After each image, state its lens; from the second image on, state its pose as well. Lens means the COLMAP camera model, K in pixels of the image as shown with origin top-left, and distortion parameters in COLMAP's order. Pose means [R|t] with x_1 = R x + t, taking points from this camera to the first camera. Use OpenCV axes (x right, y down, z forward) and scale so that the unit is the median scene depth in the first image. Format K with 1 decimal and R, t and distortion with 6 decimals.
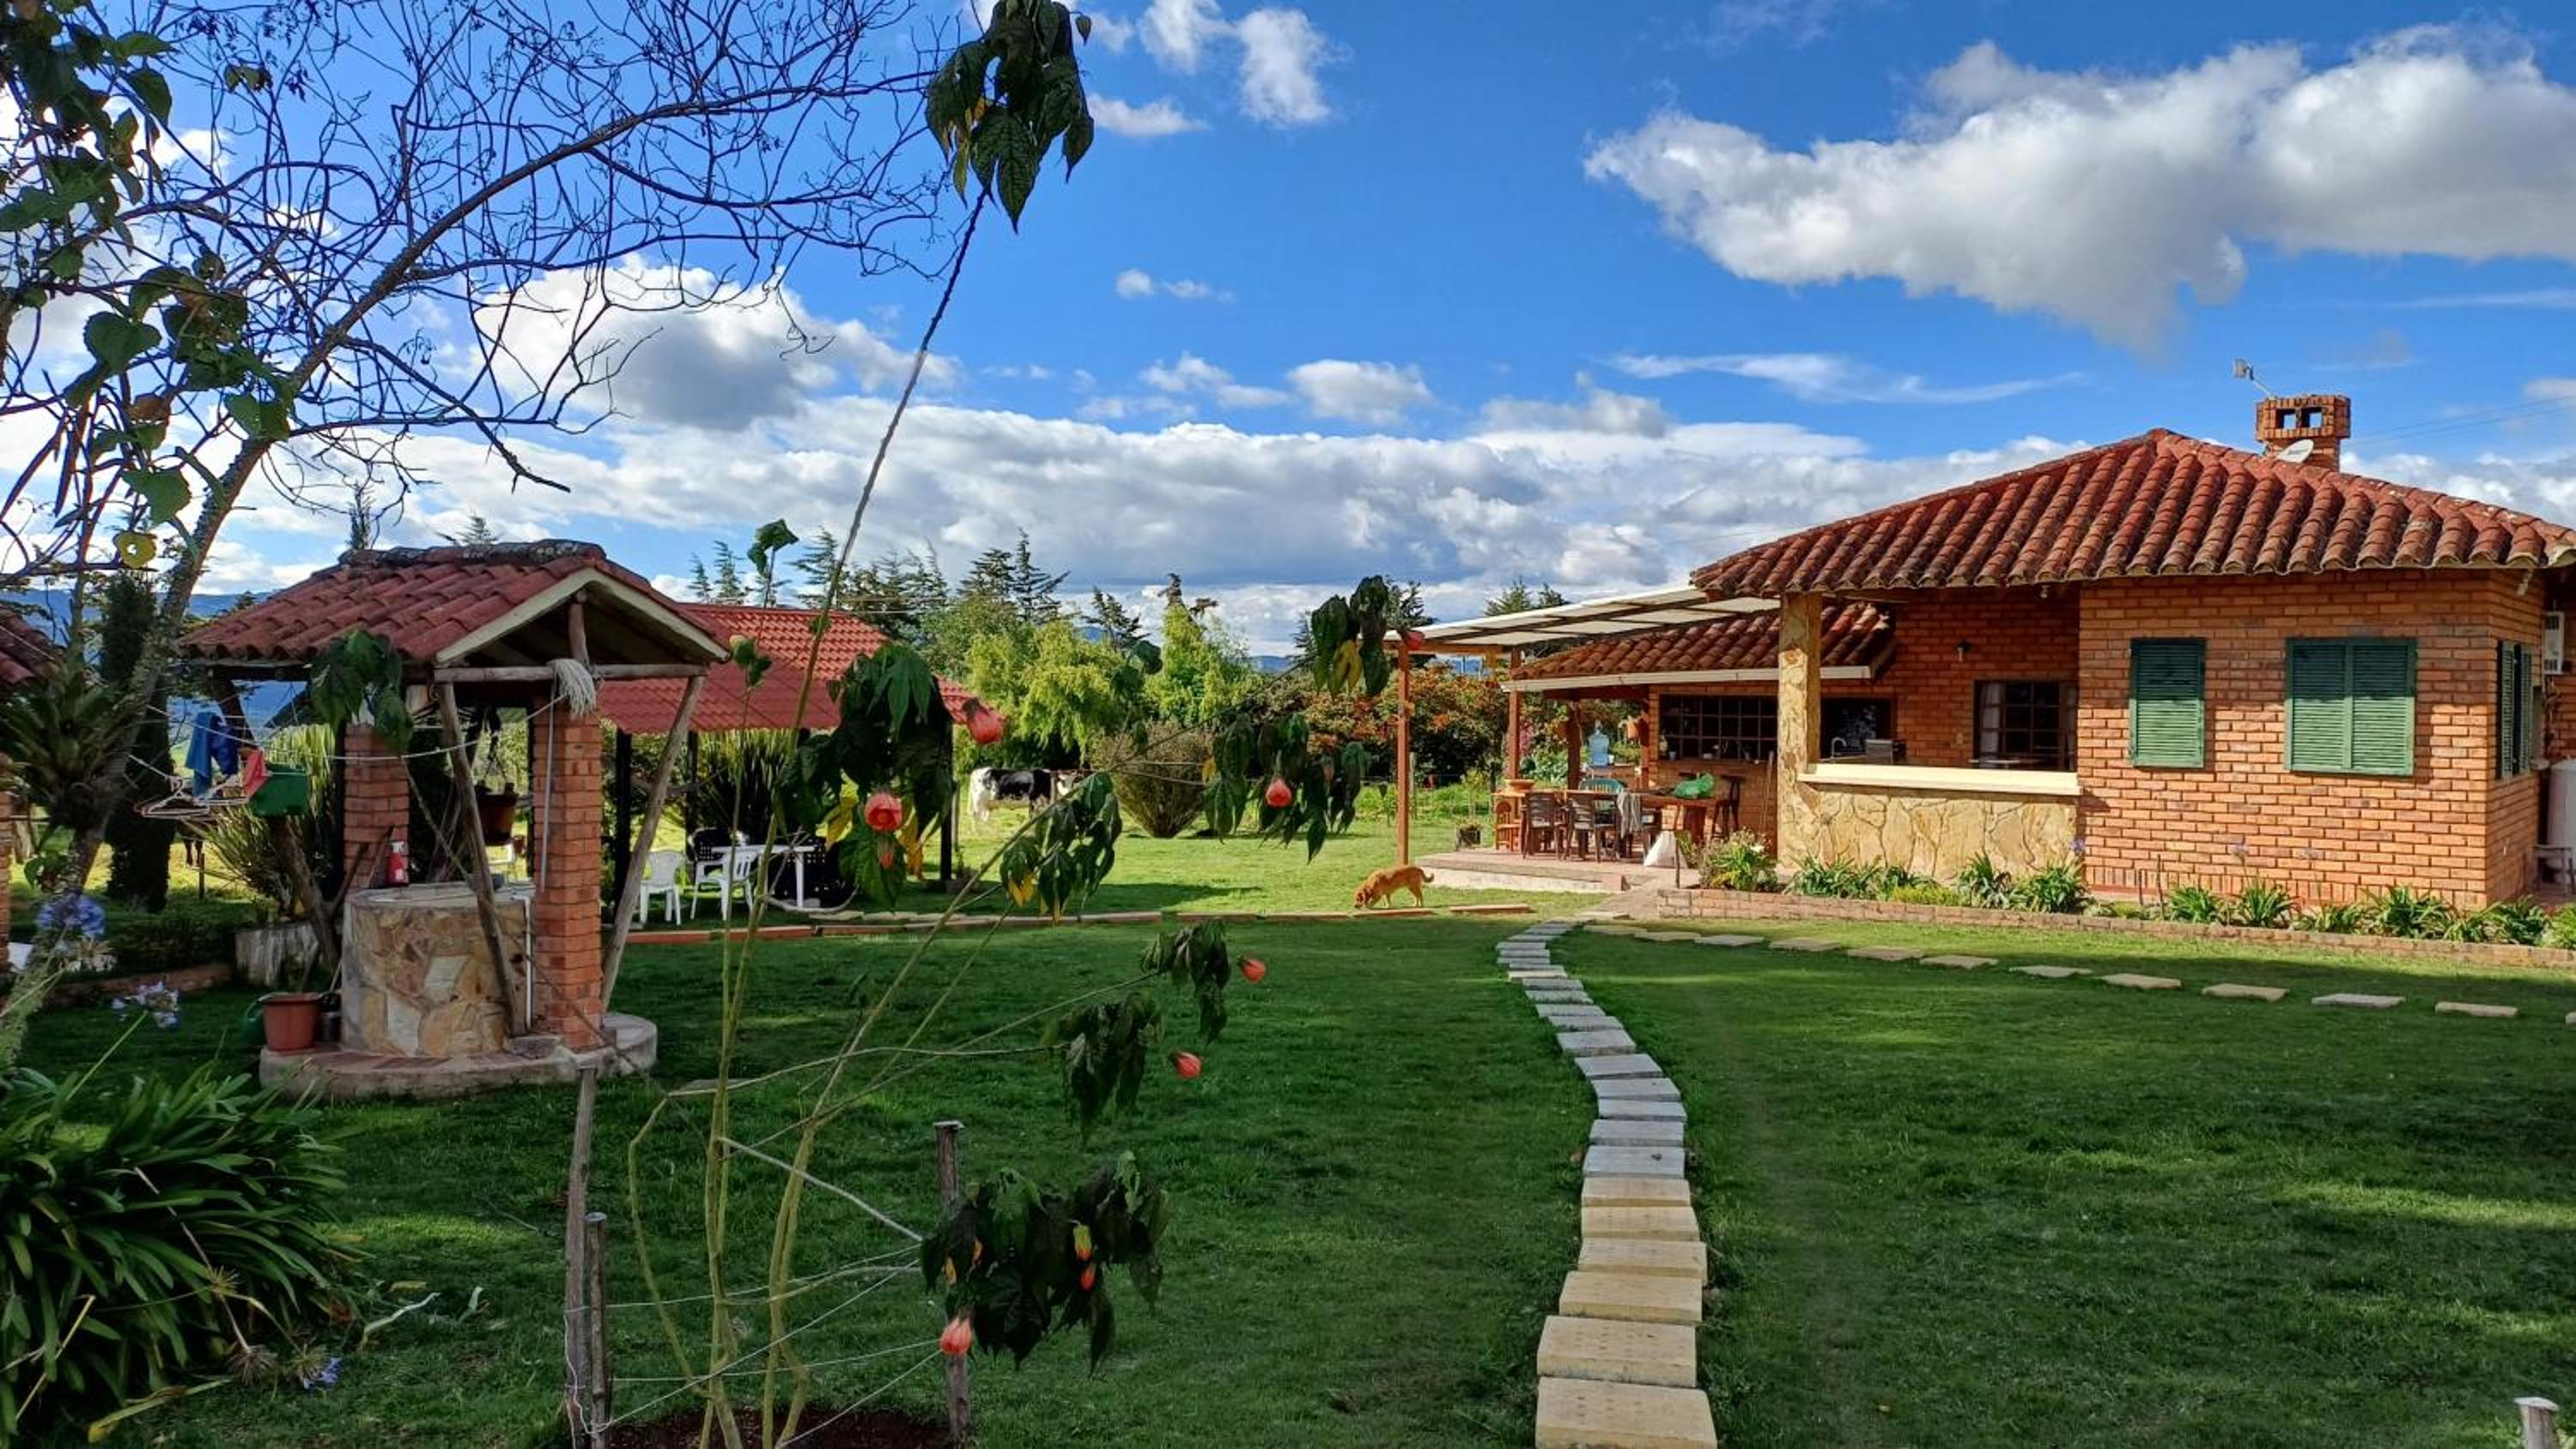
lens RADIAL K [[1806.2, 0, 1288.0], [0, 1806.2, 724.5], [0, 0, 1]] dist [0.047582, -0.003830]
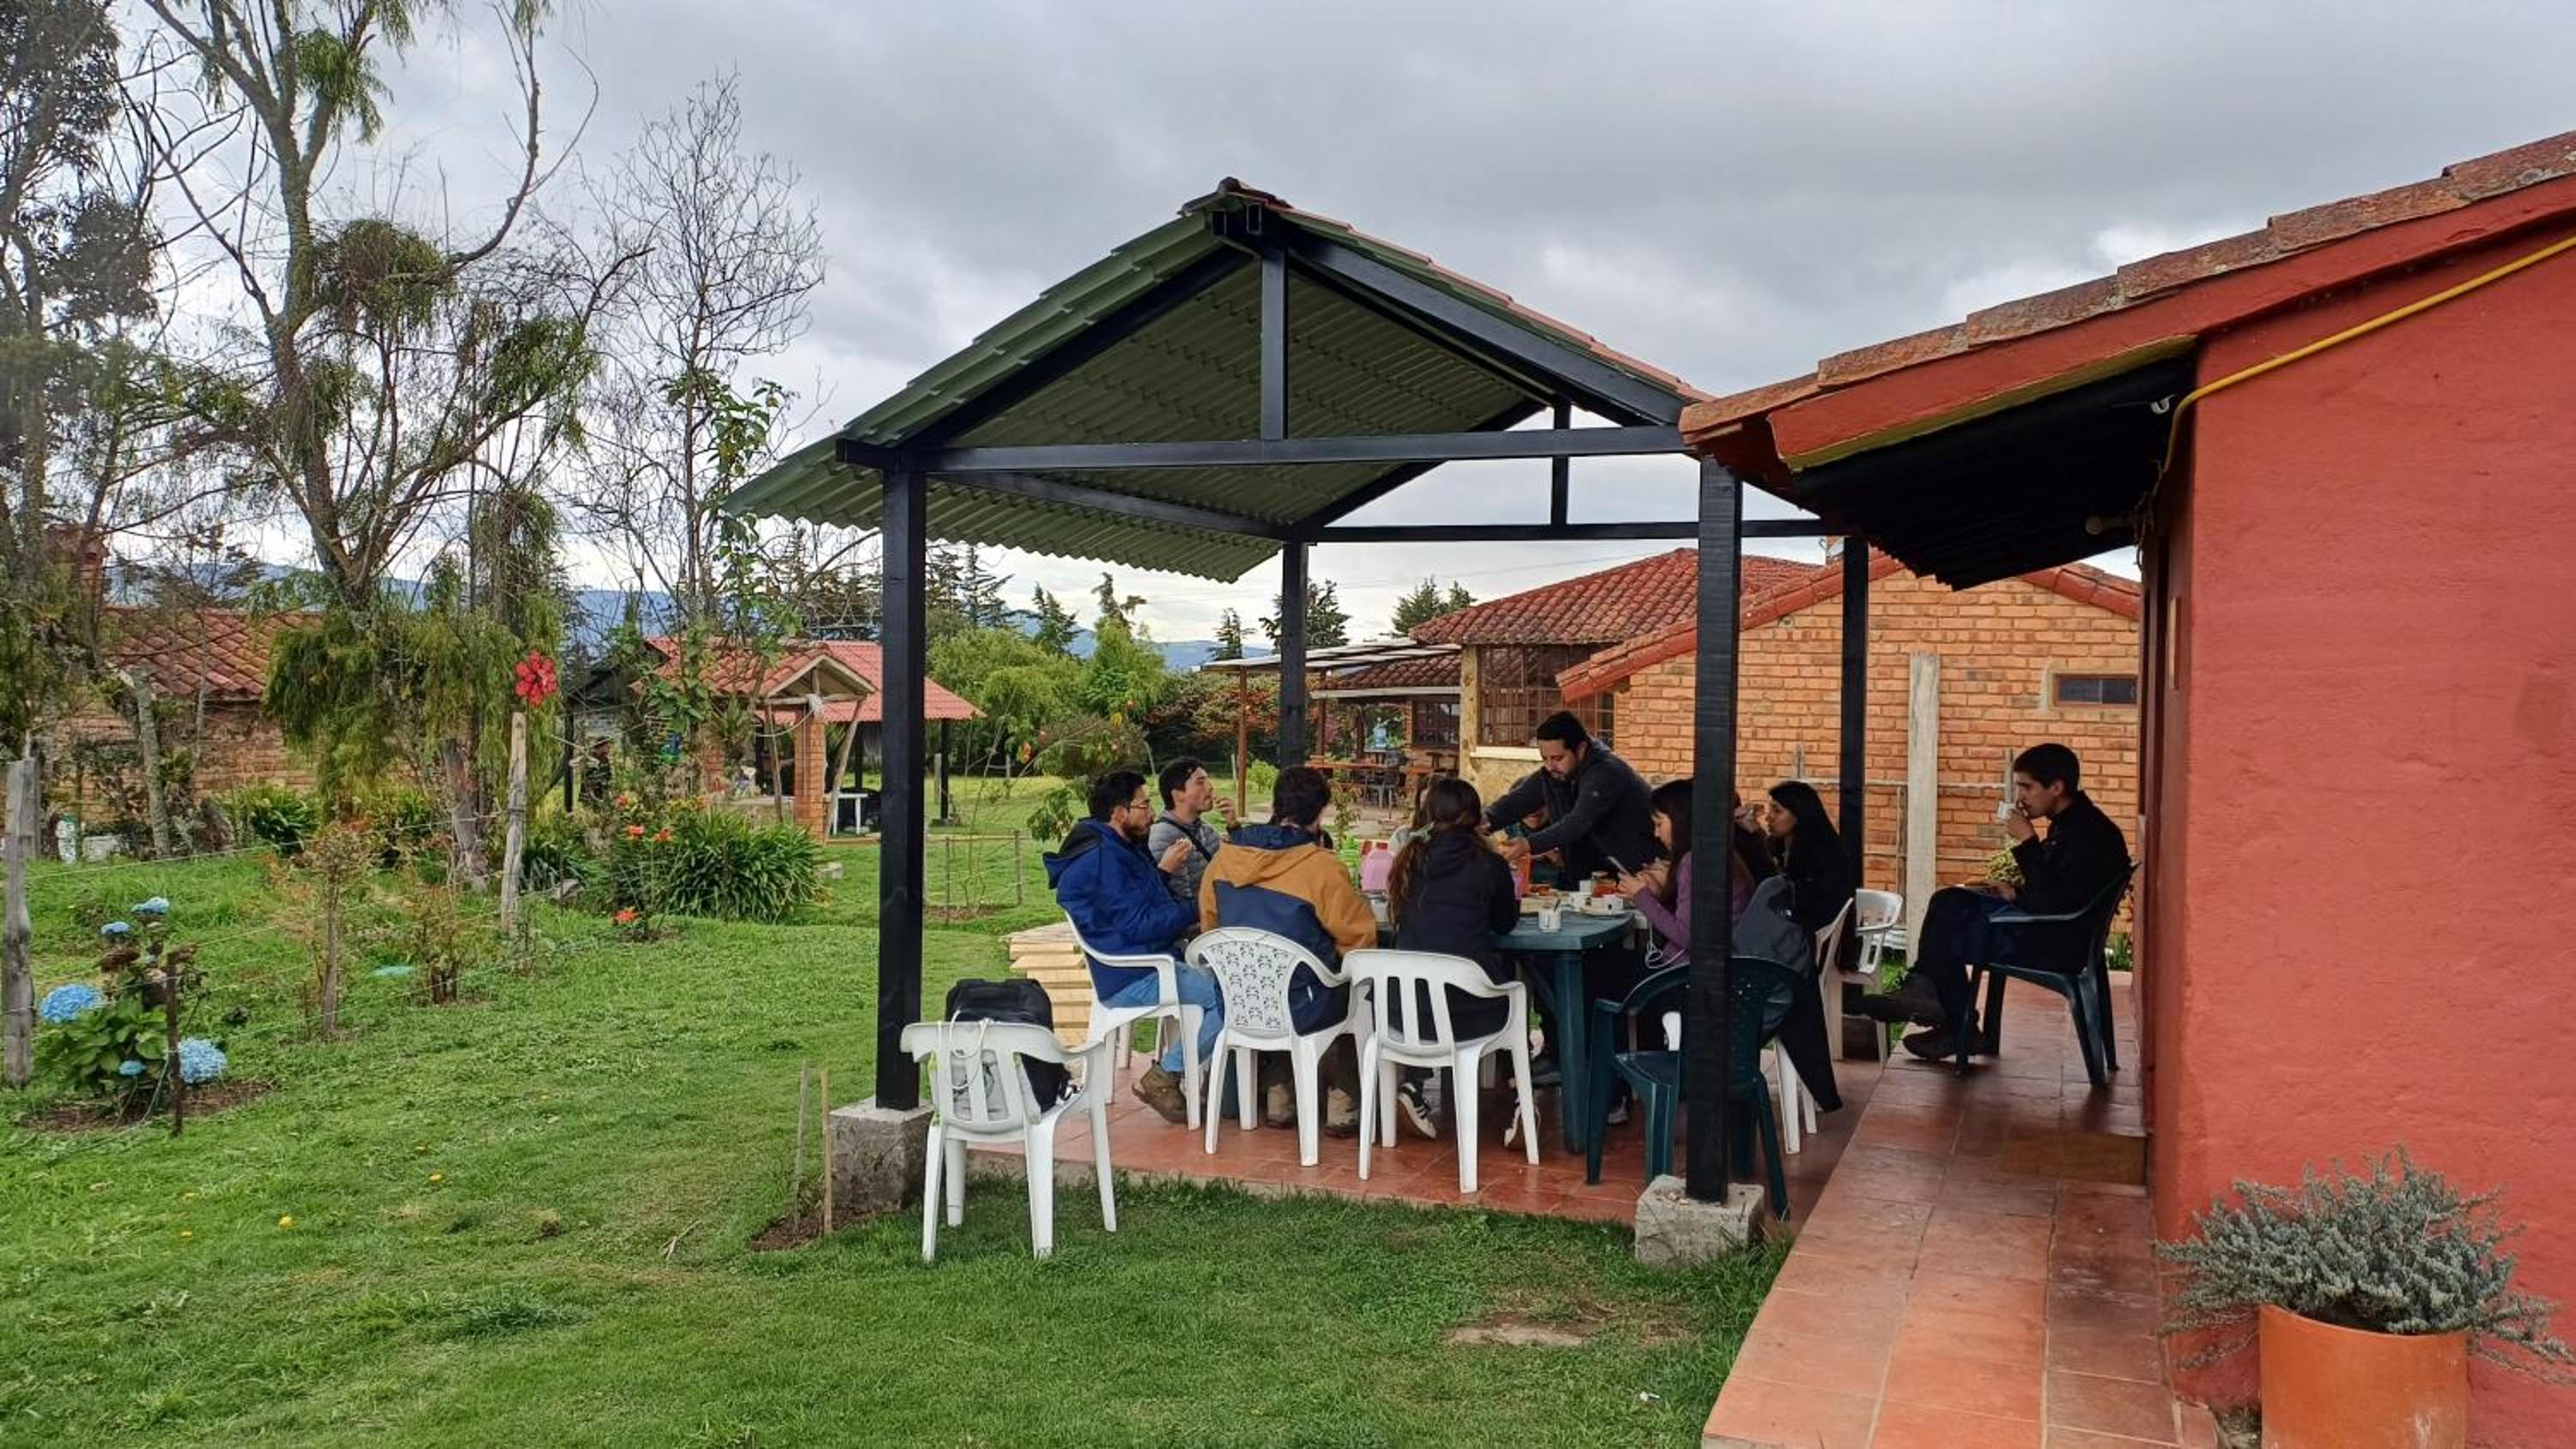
lens RADIAL K [[1806.2, 0, 1288.0], [0, 1806.2, 724.5], [0, 0, 1]] dist [0.047582, -0.003830]
pose [[0.999355, 0.010071, 0.034475, 0.046275], [-0.010358, 0.999913, 0.008133, -0.008093], [-0.034390, -0.008485, 0.999372, -0.479043]]
